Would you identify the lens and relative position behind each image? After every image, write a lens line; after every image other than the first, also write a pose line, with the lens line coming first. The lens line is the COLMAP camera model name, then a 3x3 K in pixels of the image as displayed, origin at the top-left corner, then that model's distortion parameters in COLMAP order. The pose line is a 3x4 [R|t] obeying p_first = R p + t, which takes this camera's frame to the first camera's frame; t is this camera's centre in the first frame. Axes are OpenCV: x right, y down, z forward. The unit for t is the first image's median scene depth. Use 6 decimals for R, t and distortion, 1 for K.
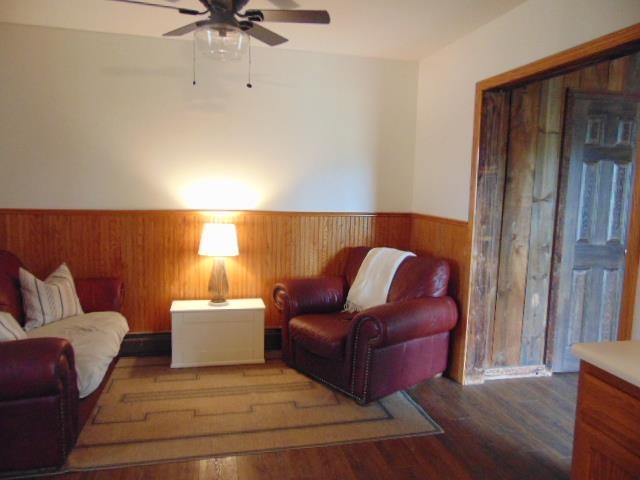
lens RADIAL K [[477.8, 0, 321.8], [0, 477.8, 242.0], [0, 0, 1]] dist [-0.003808, 0.000679]
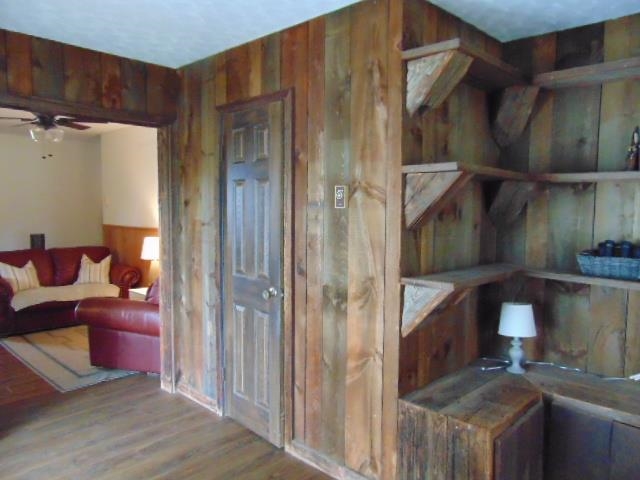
lens RADIAL K [[477.8, 0, 320.9], [0, 477.8, 238.9], [0, 0, 1]] dist [-0.003808, 0.000679]
pose [[0.536496, 0.036660, -0.843106, 1.439402], [-0.094531, 0.995379, -0.016872, -0.064281], [0.838591, 0.088752, 0.537483, 0.688179]]
